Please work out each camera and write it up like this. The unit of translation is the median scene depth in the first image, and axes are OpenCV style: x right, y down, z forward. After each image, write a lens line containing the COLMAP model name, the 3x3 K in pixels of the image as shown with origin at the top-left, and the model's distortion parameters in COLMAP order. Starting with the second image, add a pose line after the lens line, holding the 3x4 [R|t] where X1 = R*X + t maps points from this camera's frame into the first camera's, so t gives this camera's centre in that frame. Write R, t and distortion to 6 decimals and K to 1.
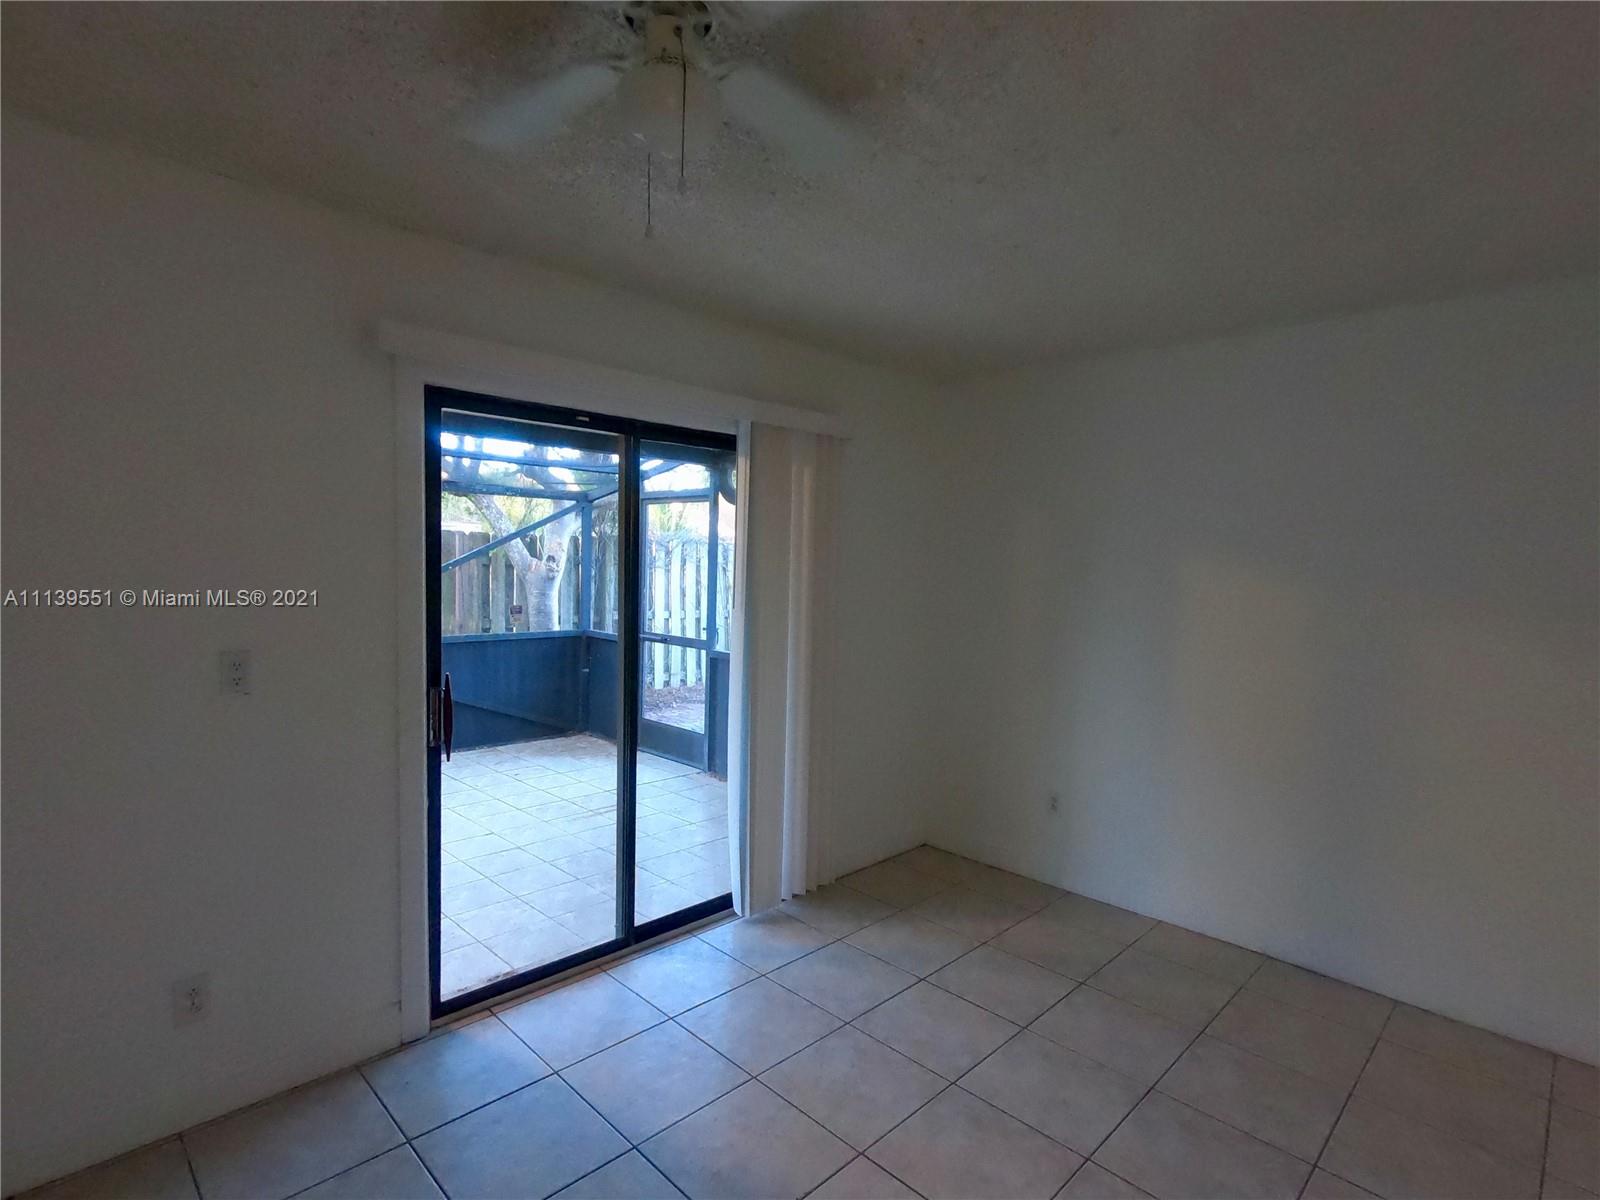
lens RADIAL K [[800.9, 0, 800.0], [0, 800.9, 600.0], [0, 0, 1]] dist [0.000487, 0.000610]
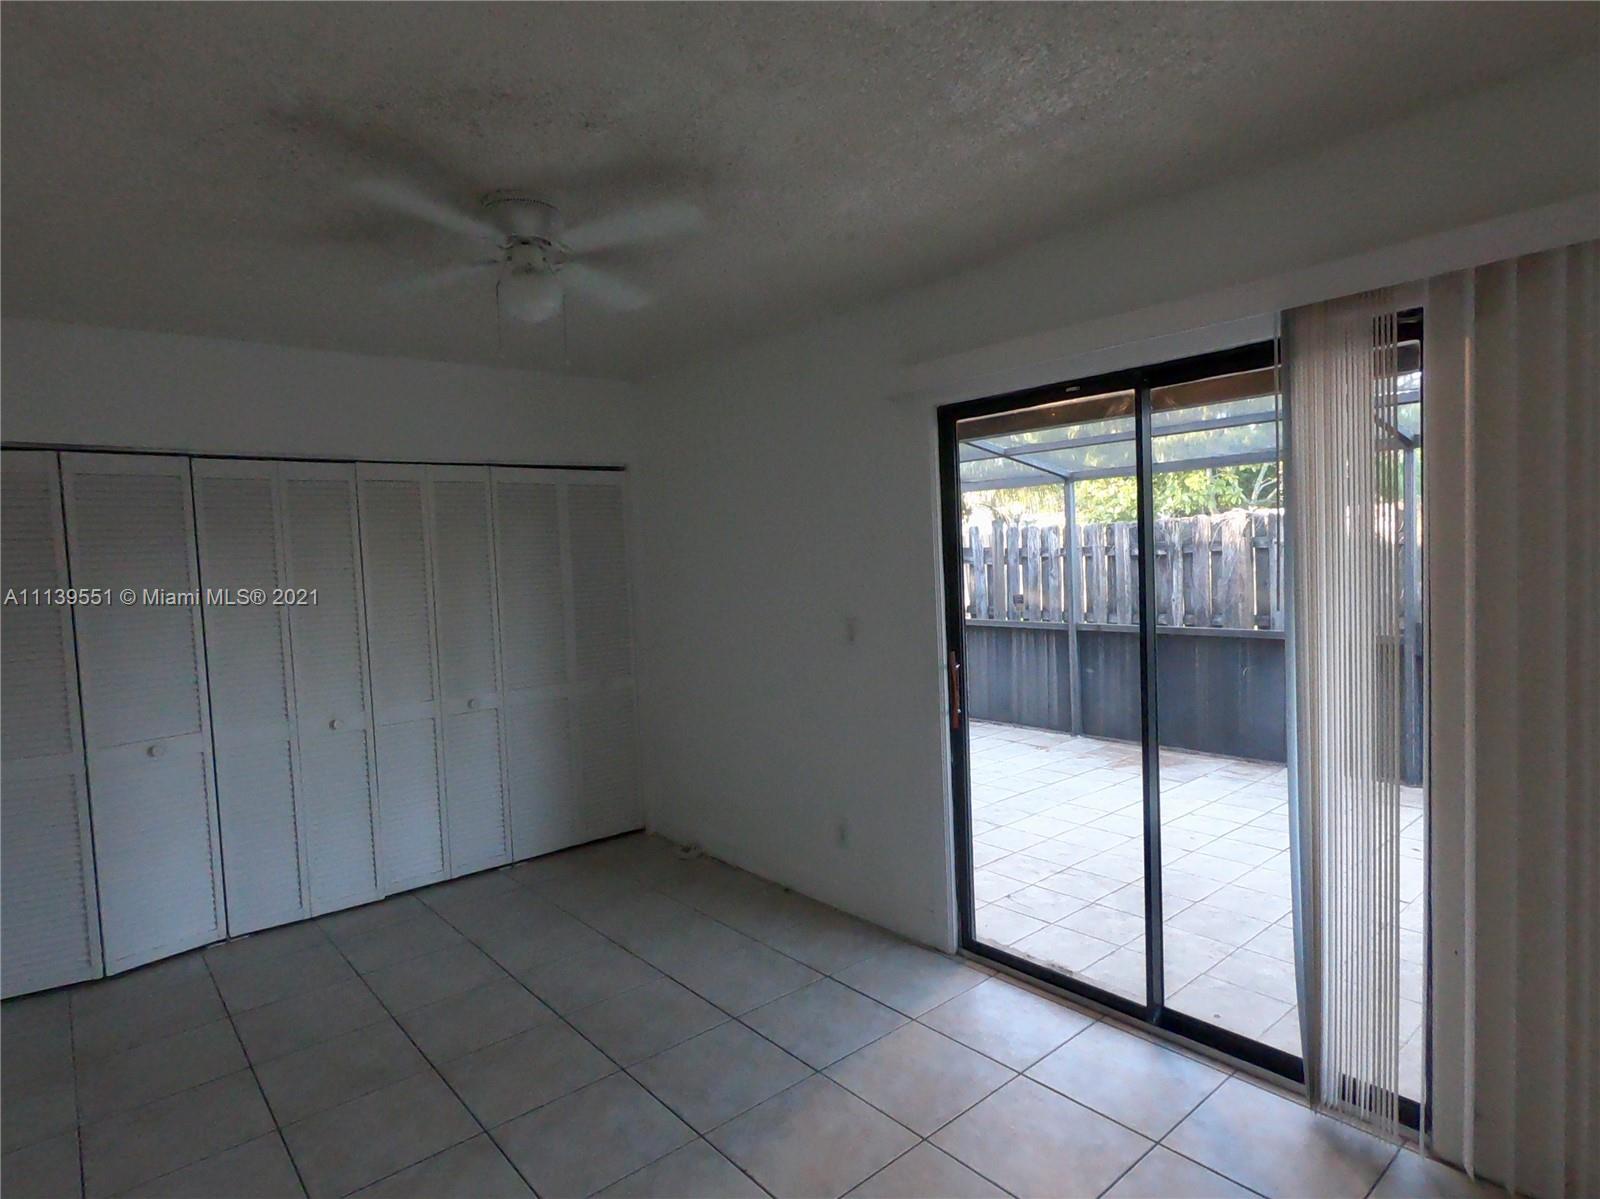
lens RADIAL K [[888.0, 0, 800.0], [0, 888.0, 599.5], [0, 0, 1]] dist [0.001700, 0.000610]
pose [[-0.077890, 0.033104, -0.996412, 0.714697], [-0.008417, 0.999391, 0.033861, -0.021188], [0.996926, 0.011024, -0.077564, 0.739217]]
